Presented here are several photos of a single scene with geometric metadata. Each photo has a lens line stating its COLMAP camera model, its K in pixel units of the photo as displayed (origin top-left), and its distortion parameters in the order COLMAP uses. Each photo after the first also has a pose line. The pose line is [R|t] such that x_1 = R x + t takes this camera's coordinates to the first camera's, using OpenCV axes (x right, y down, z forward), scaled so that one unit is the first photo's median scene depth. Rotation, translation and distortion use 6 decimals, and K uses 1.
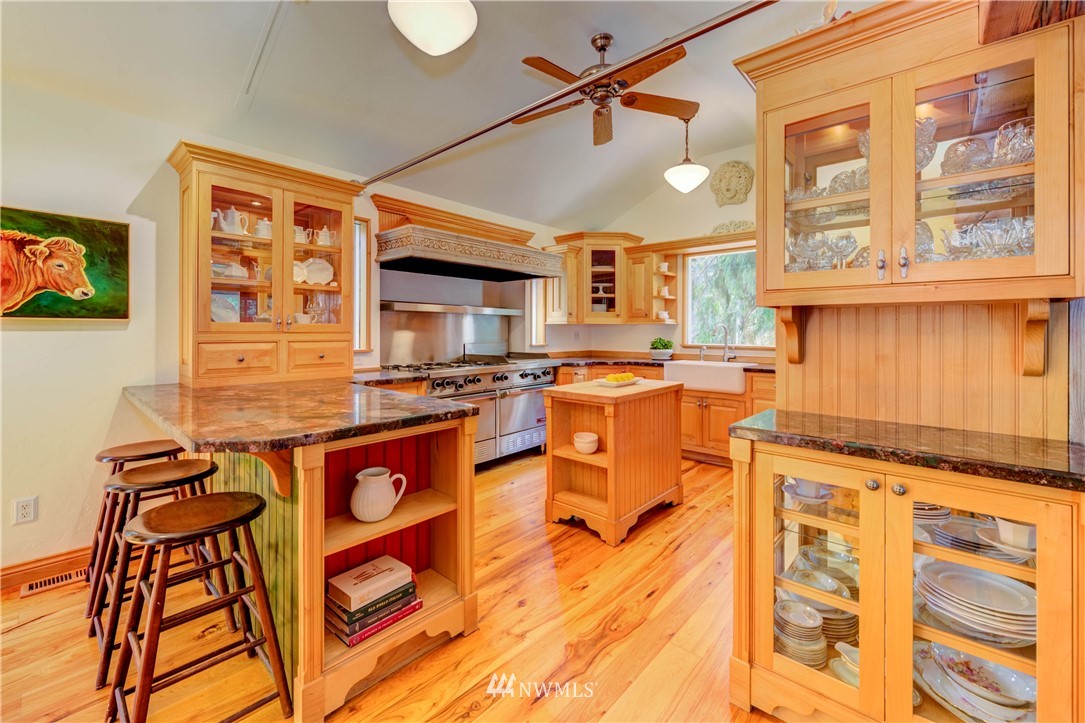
lens RADIAL K [[431.3, 0, 548.6], [0, 431.3, 351.6], [0, 0, 1]] dist [-0.001267, -0.000148]
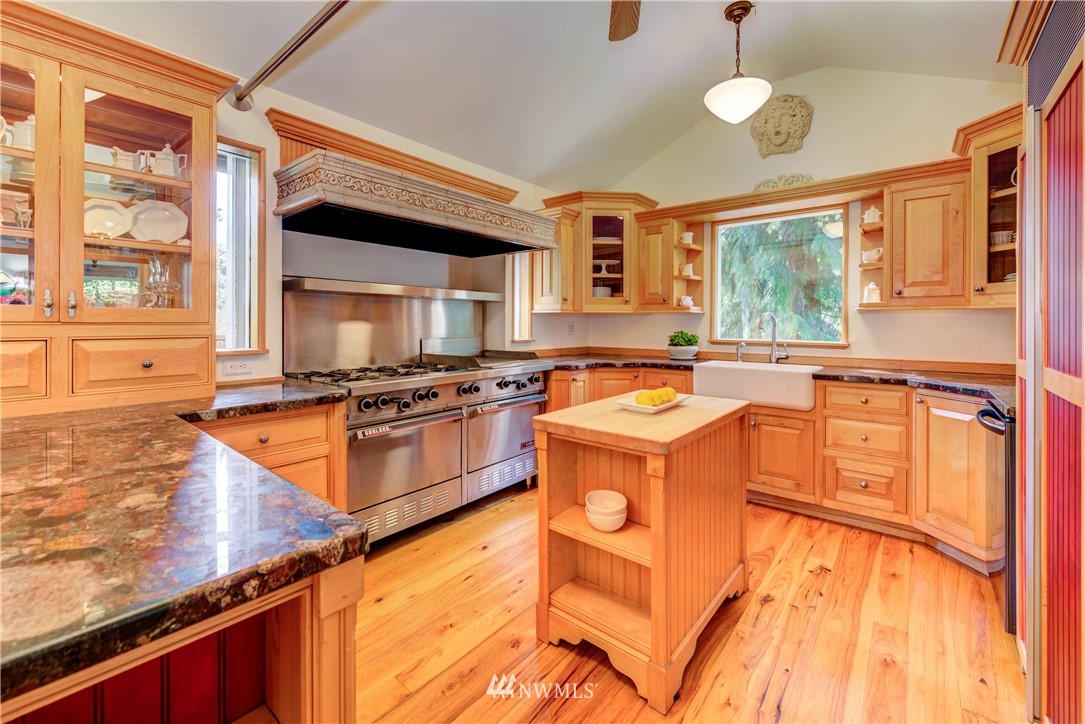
lens RADIAL K [[442.6, 0, 538.1], [0, 442.6, 325.3], [0, 0, 1]] dist [-0.000250, -0.000029]
pose [[0.999871, 0.000371, 0.016085, -0.010279], [0.000302, 0.999123, -0.041869, -0.010588], [-0.016087, 0.041868, 0.998994, 0.253305]]
